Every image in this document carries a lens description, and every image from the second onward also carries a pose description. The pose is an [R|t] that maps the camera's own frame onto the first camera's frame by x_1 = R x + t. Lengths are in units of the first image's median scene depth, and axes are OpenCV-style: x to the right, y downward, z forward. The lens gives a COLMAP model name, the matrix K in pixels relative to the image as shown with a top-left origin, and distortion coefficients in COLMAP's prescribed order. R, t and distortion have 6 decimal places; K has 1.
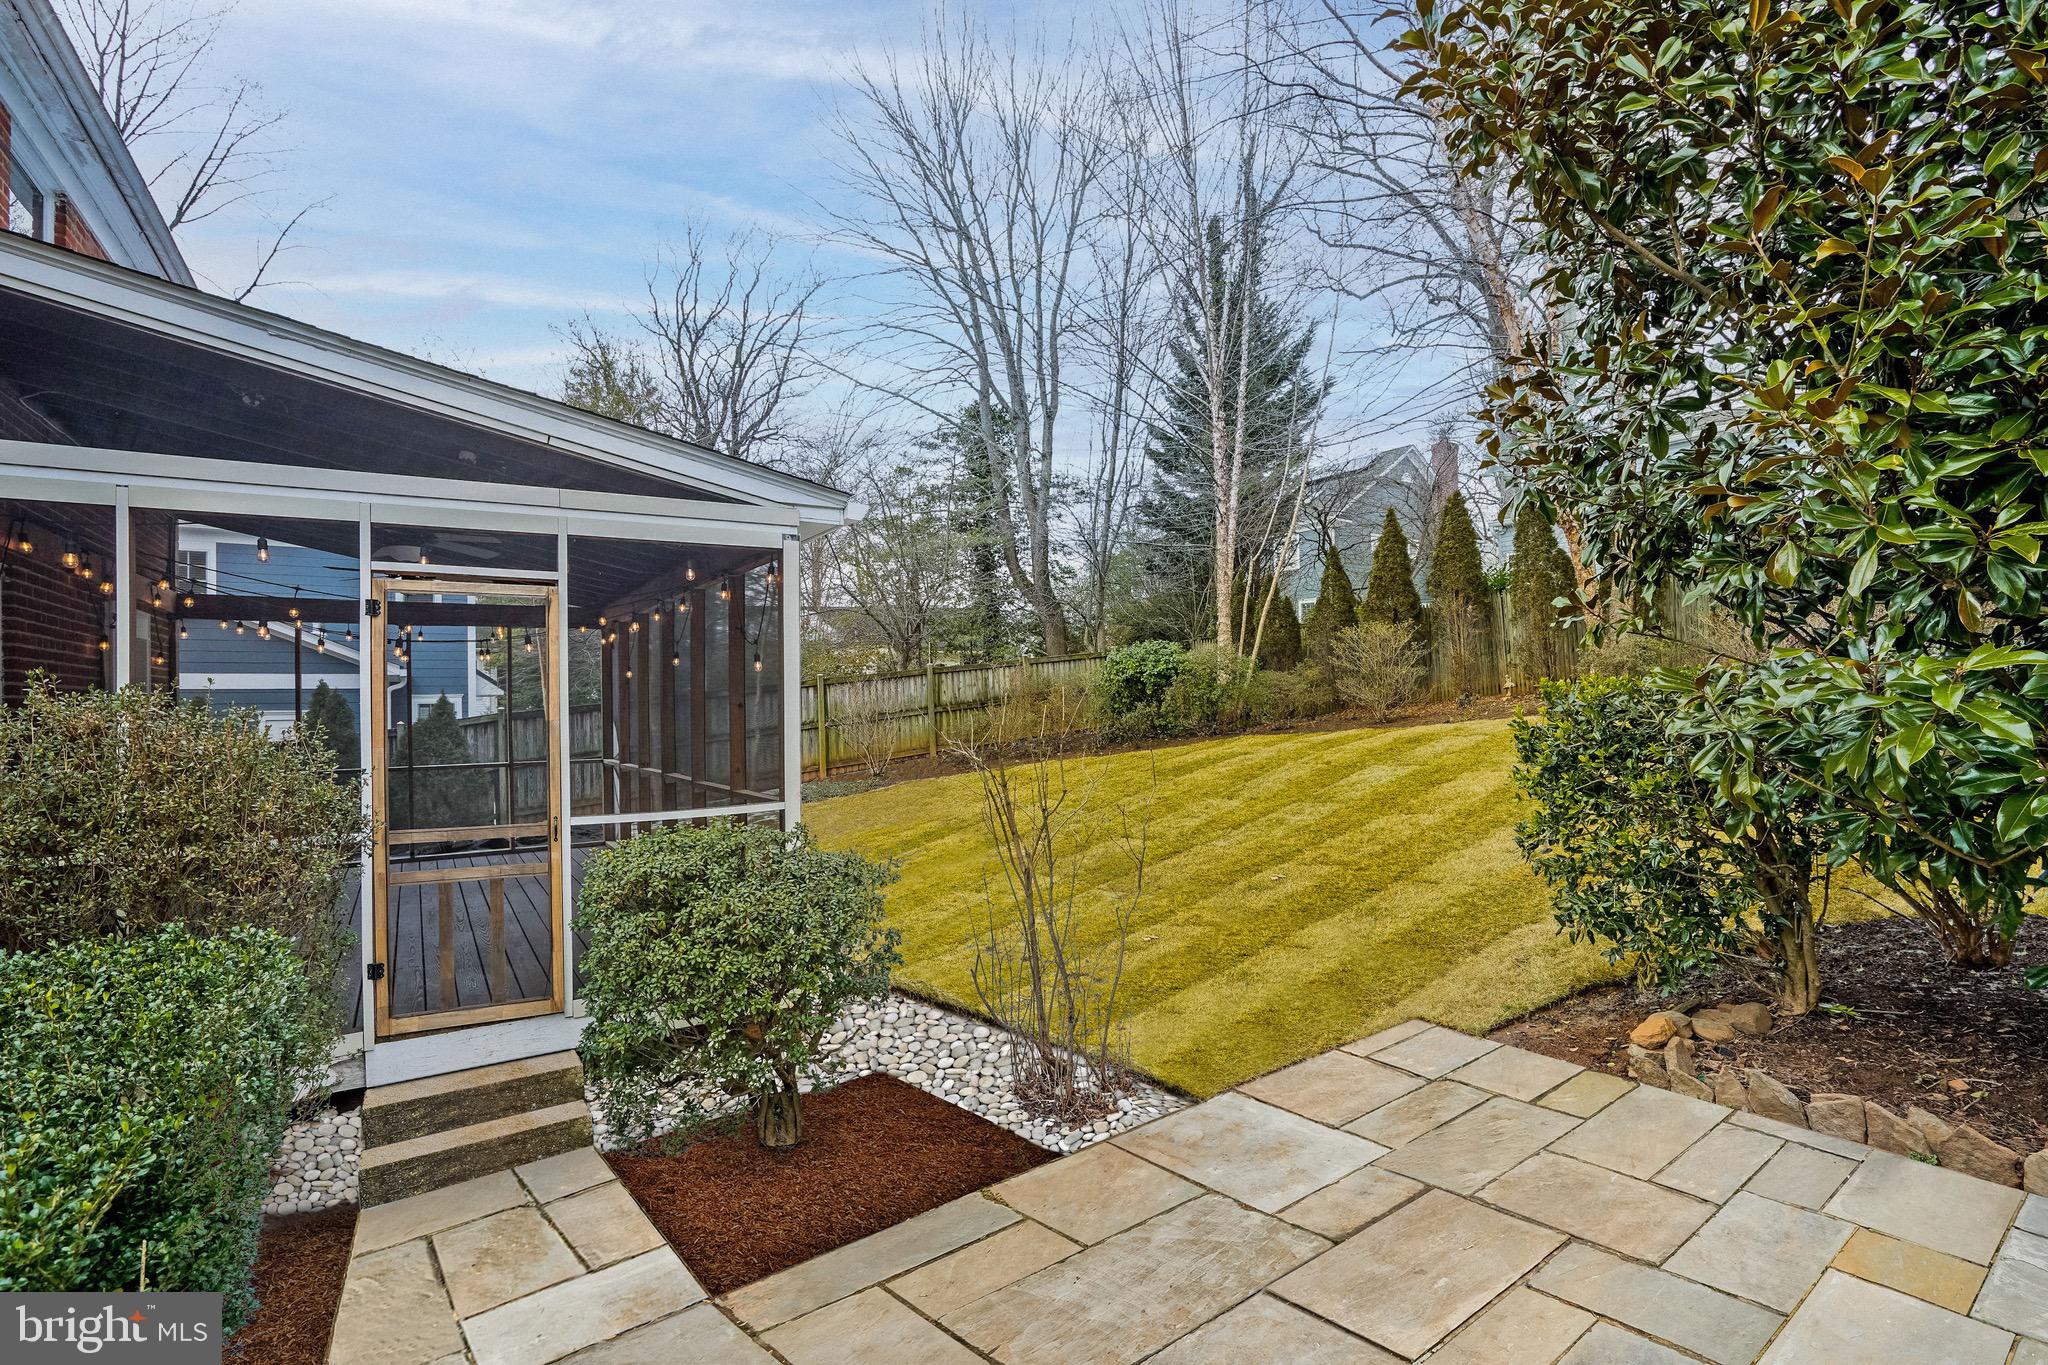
lens RADIAL K [[960.3, 0, 1006.5], [0, 960.3, 684.5], [0, 0, 1]] dist [-0.060398, 0.032730]
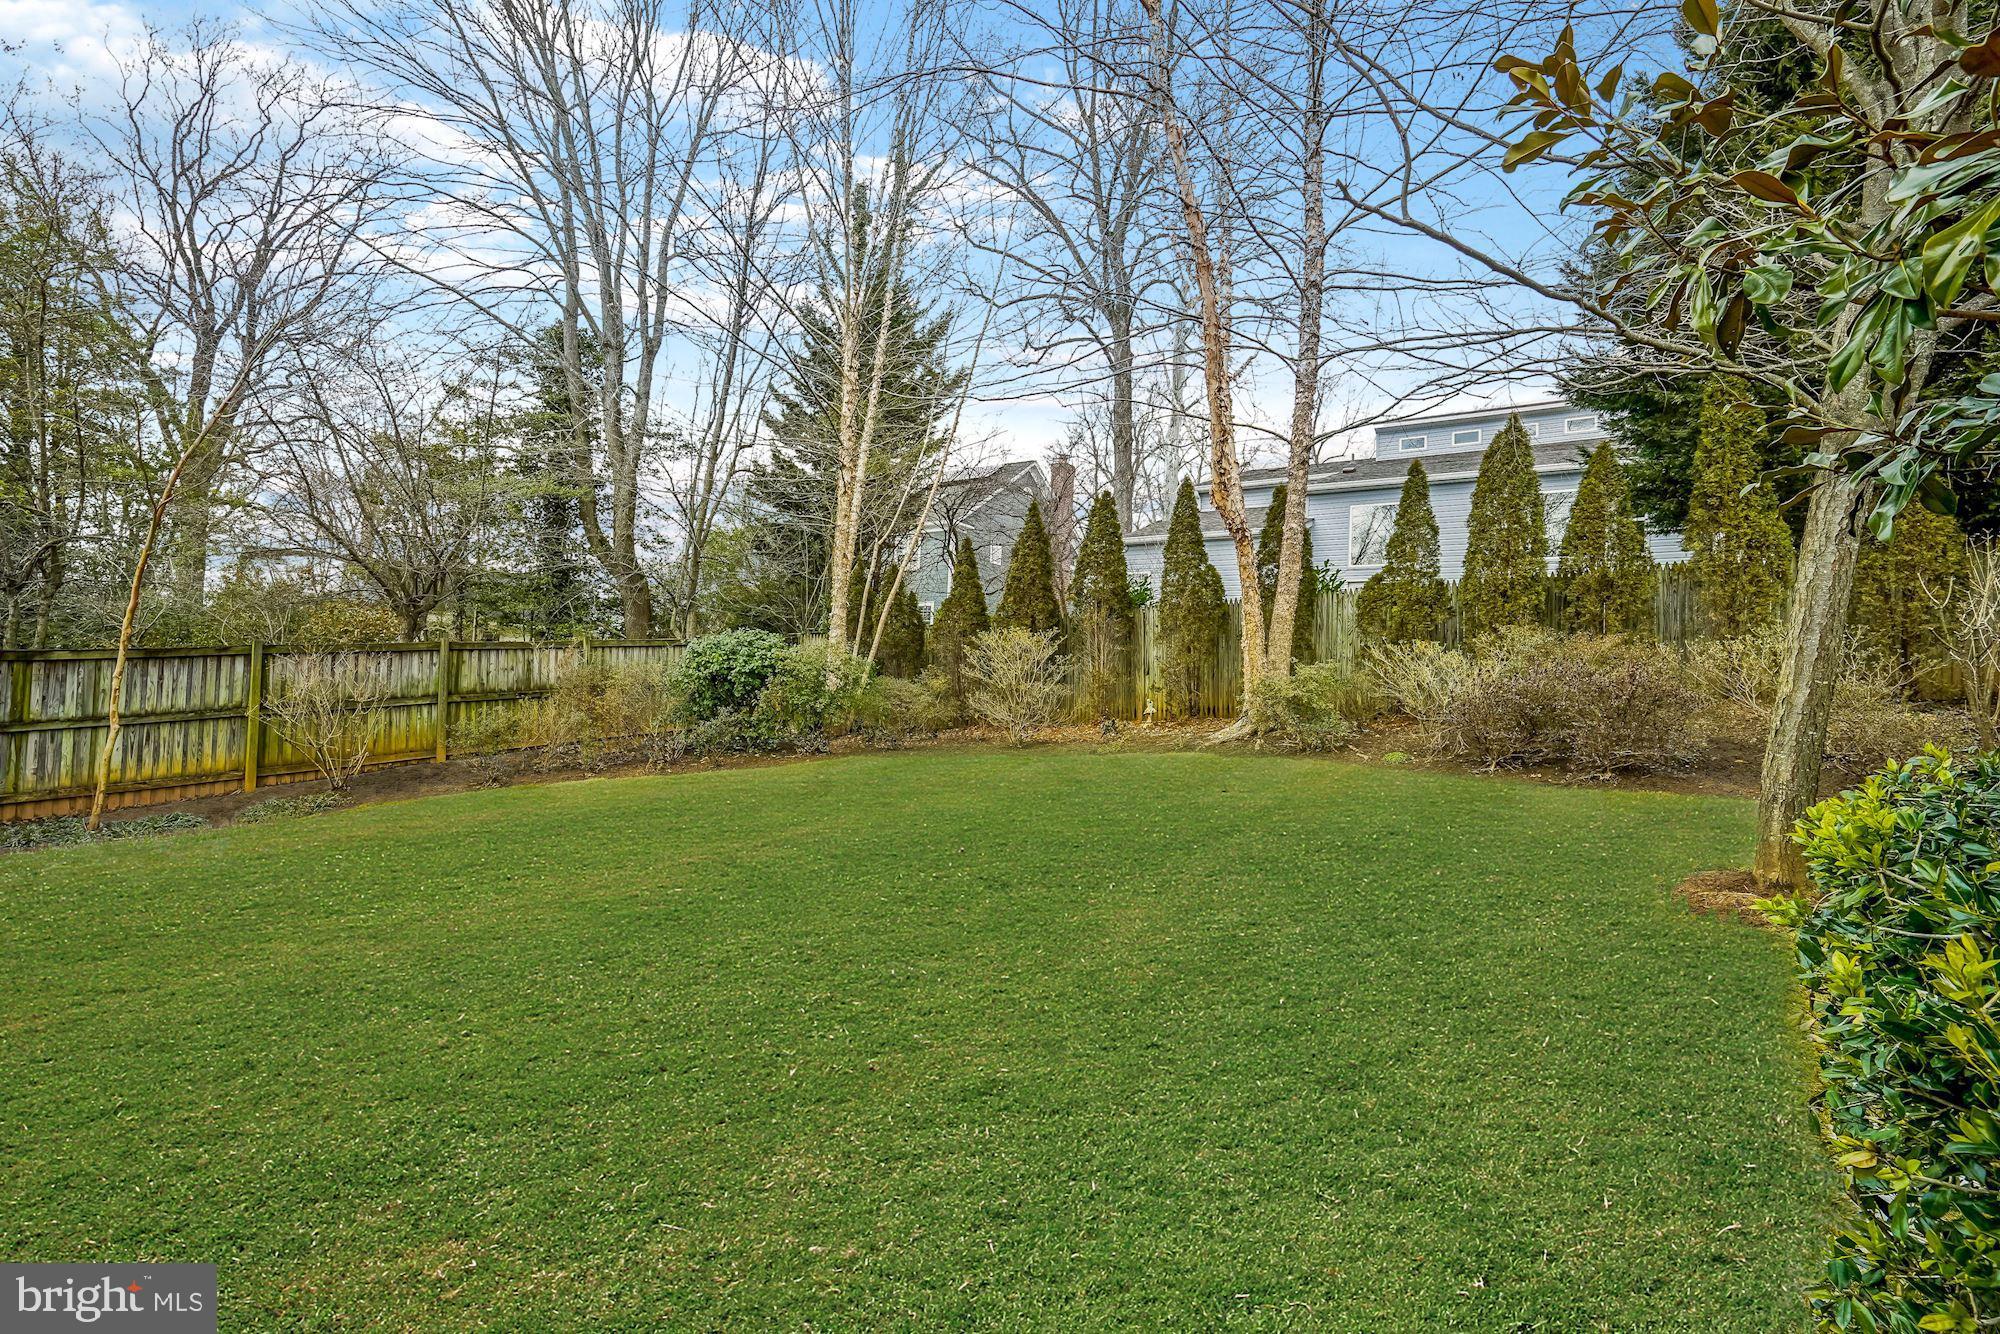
lens RADIAL K [[945.2, 0, 988.7], [0, 945.2, 666.4], [0, 0, 1]] dist [-0.048934, -0.000229]
pose [[0.924014, 0.069610, 0.375968, 0.038894], [-0.063894, 0.997573, -0.027669, -0.005362], [-0.376982, 0.001544, 0.926219, 0.174614]]
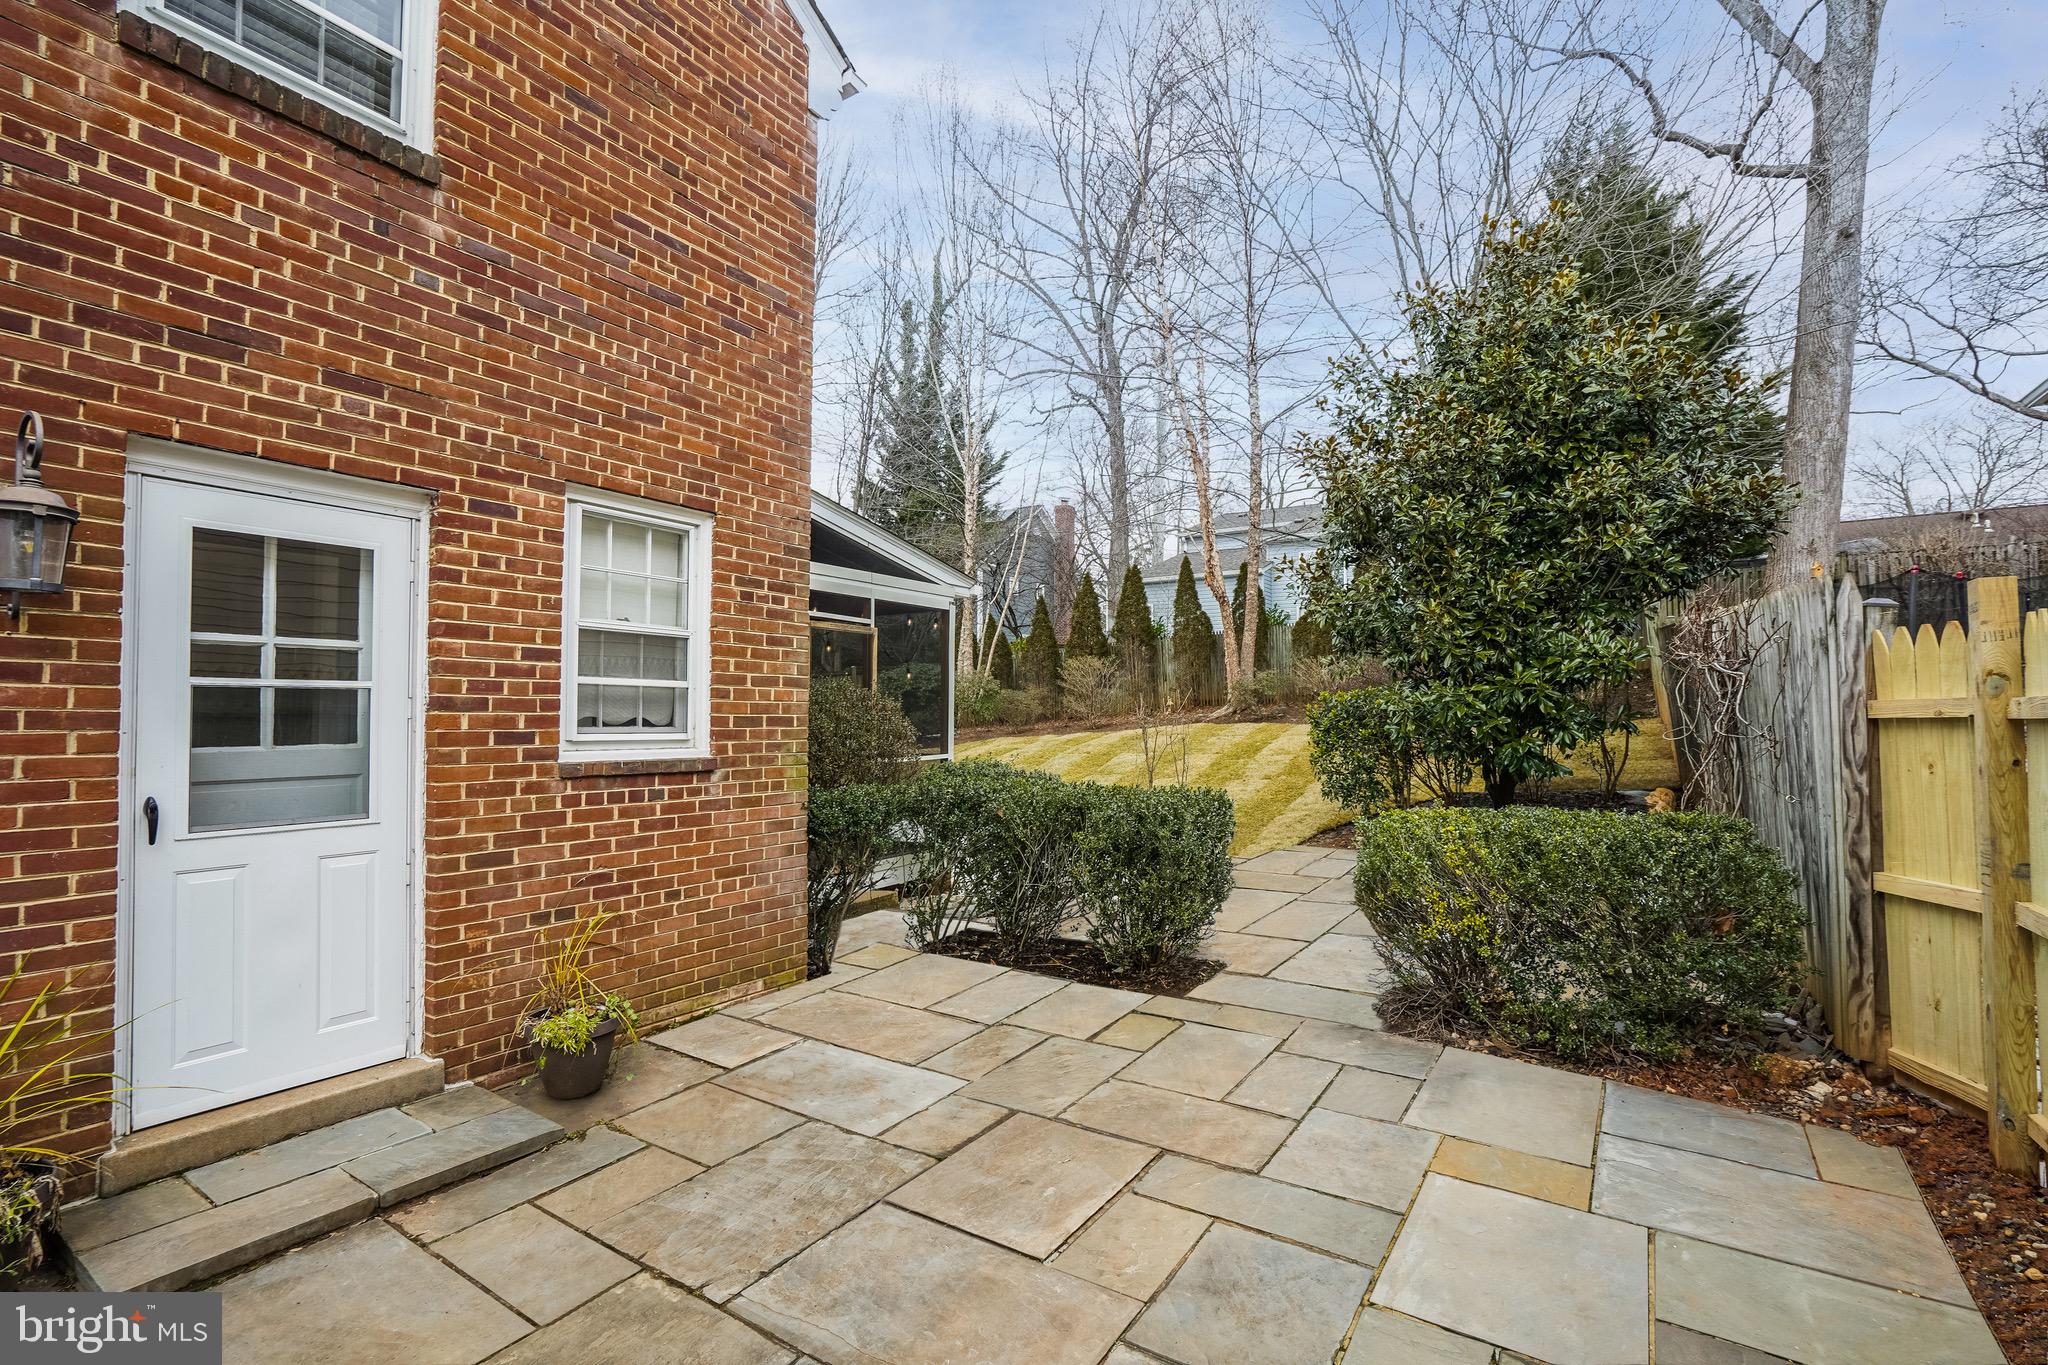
lens RADIAL K [[960.3, 0, 1006.5], [0, 960.3, 684.5], [0, 0, 1]] dist [-0.060398, 0.032730]
pose [[0.909800, 0.030022, 0.413961, -0.226923], [-0.021959, 0.999465, -0.024223, 0.009357], [-0.414467, 0.012948, 0.909972, -0.169974]]
